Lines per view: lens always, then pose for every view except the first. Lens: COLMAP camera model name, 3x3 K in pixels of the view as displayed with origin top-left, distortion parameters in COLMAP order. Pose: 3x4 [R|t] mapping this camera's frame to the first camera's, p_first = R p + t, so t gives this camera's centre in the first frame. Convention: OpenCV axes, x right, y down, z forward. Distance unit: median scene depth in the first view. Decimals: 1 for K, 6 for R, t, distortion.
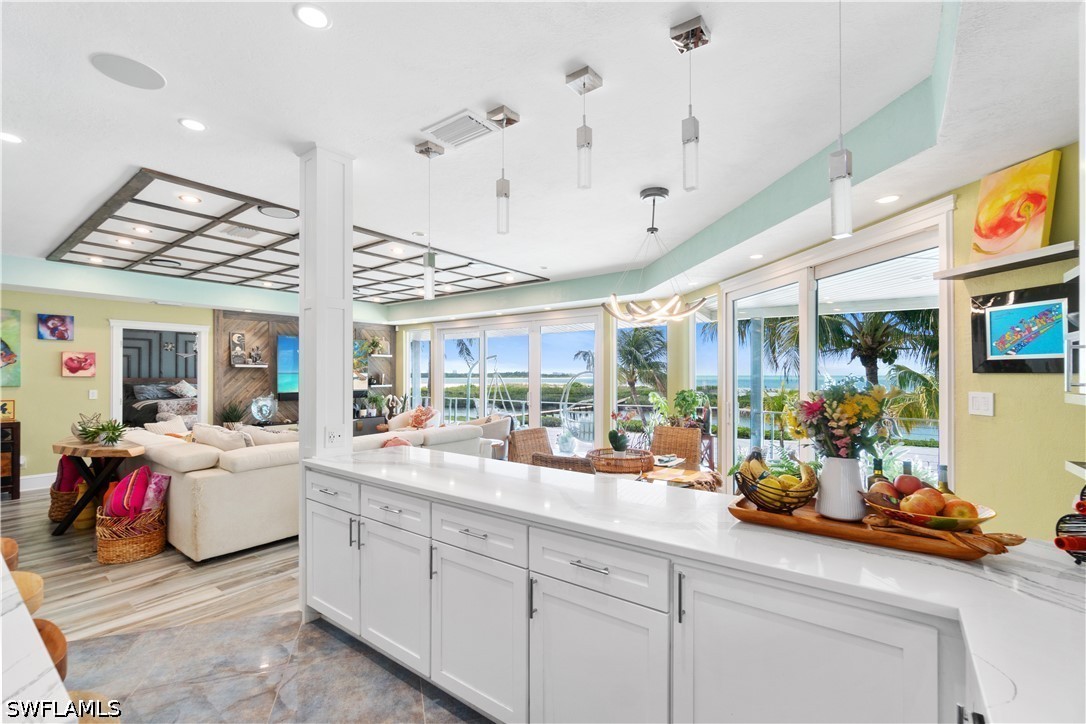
lens RADIAL K [[477.7, 0, 533.7], [0, 477.7, 362.6], [0, 0, 1]] dist [0.000749, 0.000199]
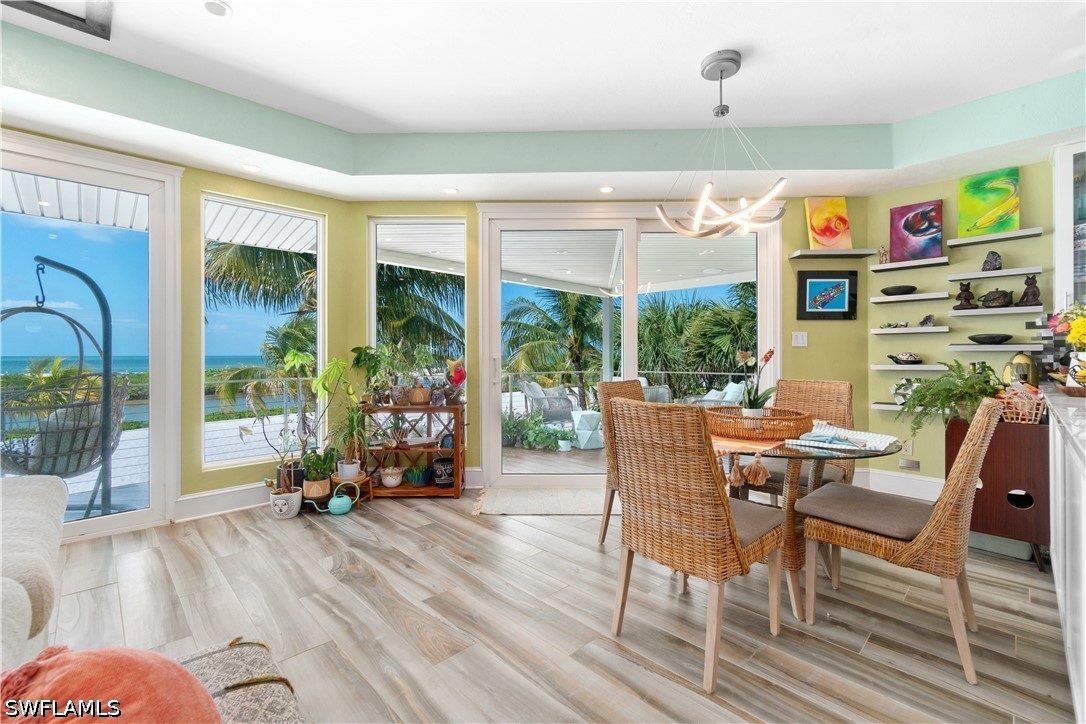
lens RADIAL K [[461.0, 0, 542.1], [0, 461.0, 353.5], [0, 0, 1]] dist [-0.000861, -0.000008]
pose [[0.156611, -0.003807, 0.987653, -0.266291], [-0.019246, 0.999791, 0.006905, 0.052310], [-0.987473, -0.020089, 0.156505, 0.600930]]
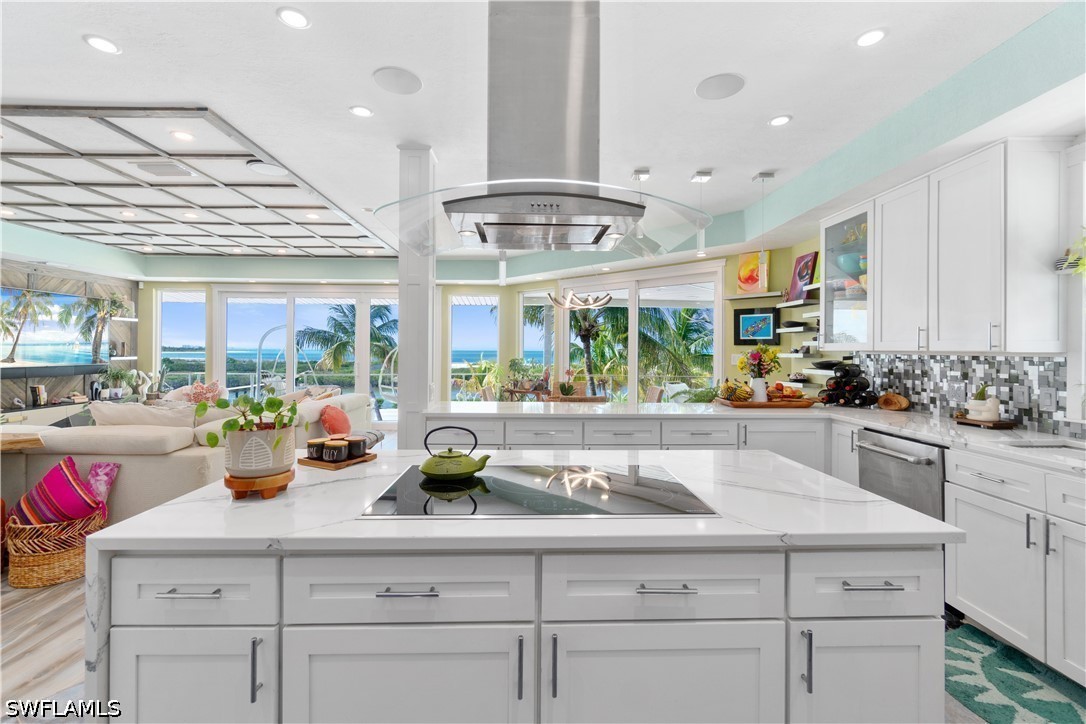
lens RADIAL K [[467.9, 0, 542.8], [0, 467.9, 358.1], [0, 0, 1]] dist [-0.003562, -0.000030]
pose [[0.785123, -0.007135, 0.619299, -0.393792], [-0.020936, 0.999056, 0.038052, 0.006556], [-0.618986, -0.042841, 0.784232, -0.043600]]
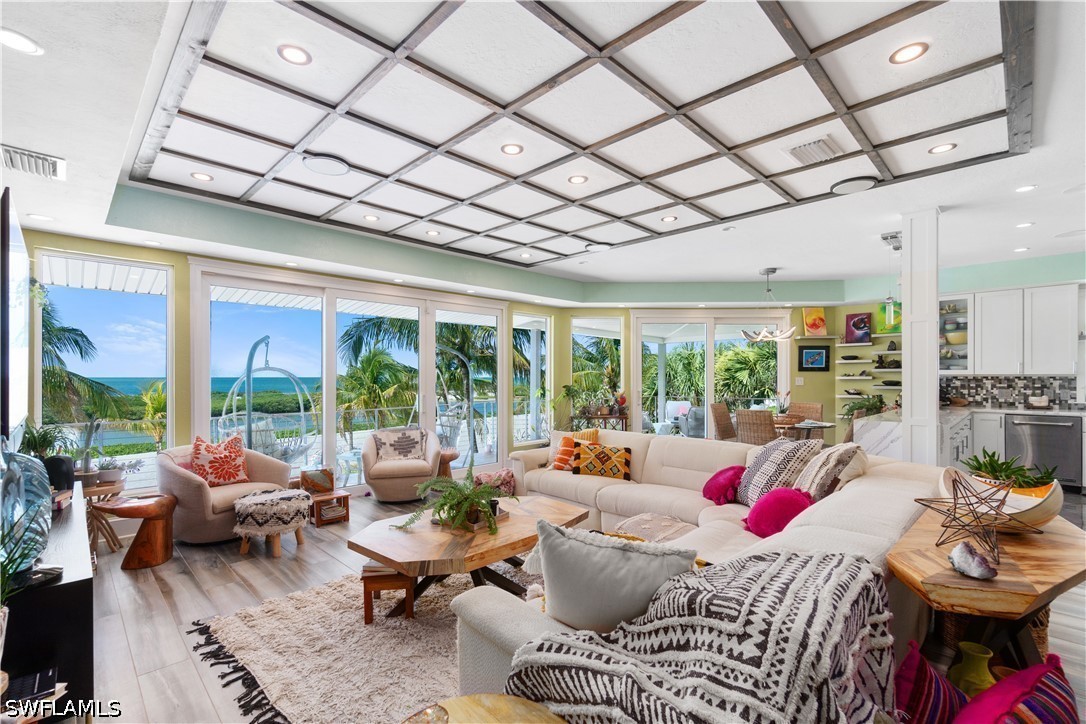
lens RADIAL K [[479.7, 0, 536.8], [0, 479.7, 377.0], [0, 0, 1]] dist [0.000074, 0.000540]
pose [[0.143975, -0.005545, 0.989566, -0.865046], [-0.021549, 0.999730, 0.008737, 0.025311], [-0.989347, -0.022582, 0.143816, 0.827696]]
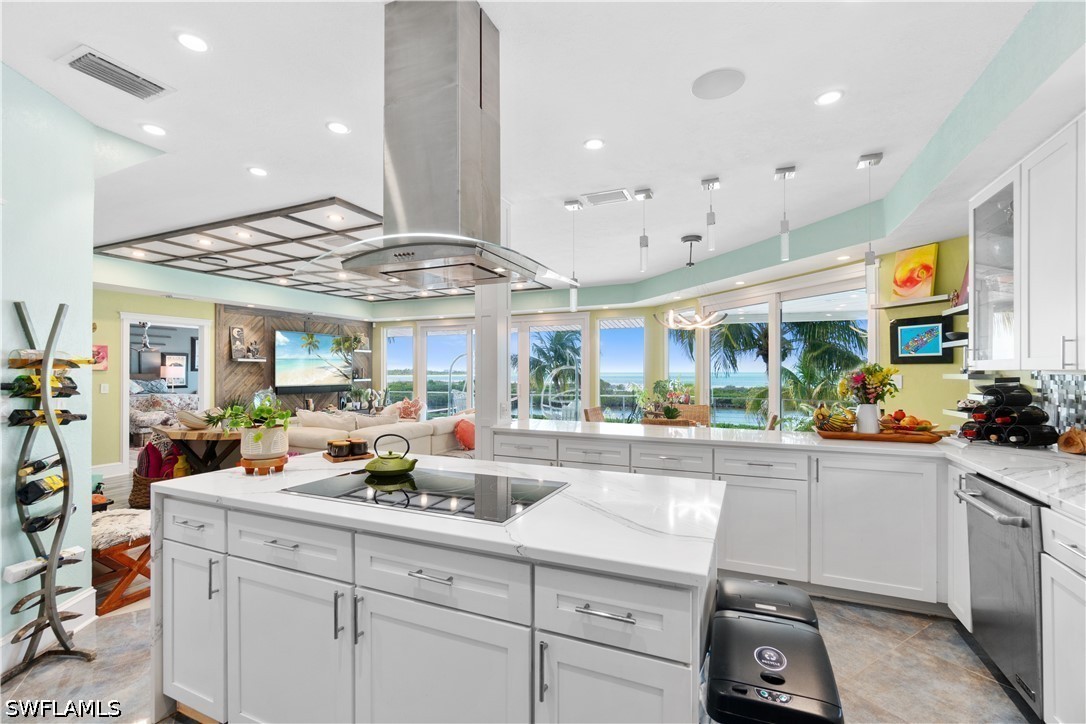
lens RADIAL K [[472.4, 0, 543.8], [0, 472.4, 360.6], [0, 0, 1]] dist [0.000106, 0.000294]
pose [[0.974176, 0.004199, 0.225752, -0.258775], [-0.004643, 0.999988, 0.001434, 0.004673], [-0.225743, -0.002445, 0.974184, -0.142345]]
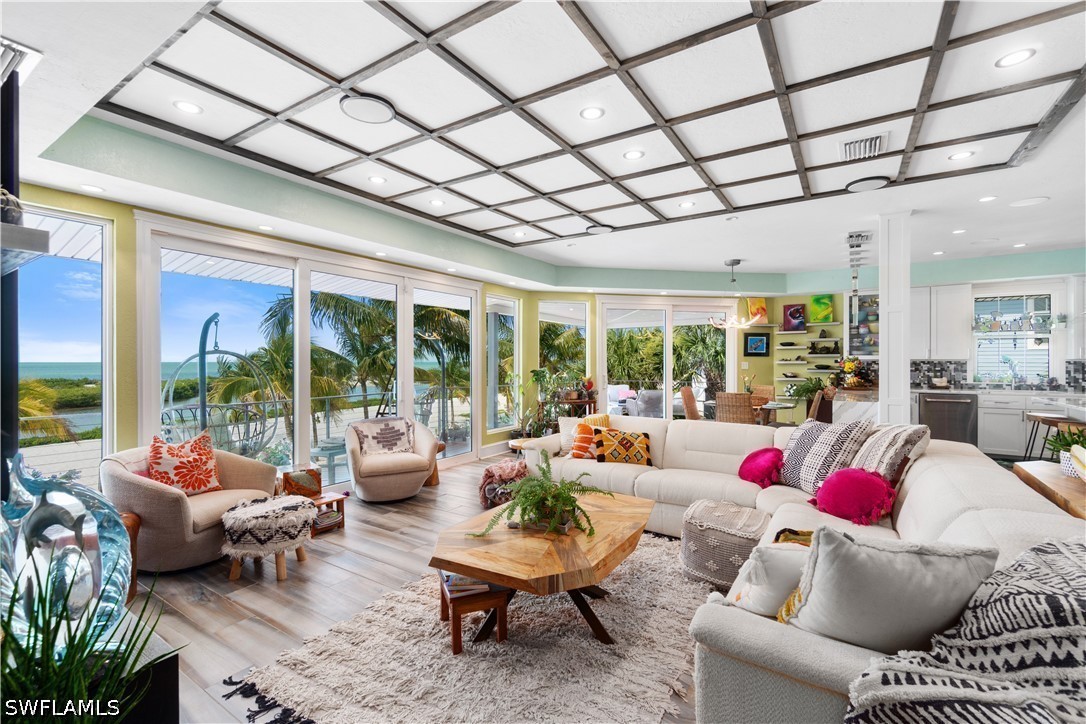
lens RADIAL K [[472.4, 0, 543.8], [0, 472.4, 360.6], [0, 0, 1]] dist [0.000106, 0.000294]
pose [[-0.066766, -0.003313, 0.997763, -0.829032], [-0.022734, 0.999740, 0.001798, 0.029000], [-0.997510, -0.022563, -0.066824, 0.973643]]
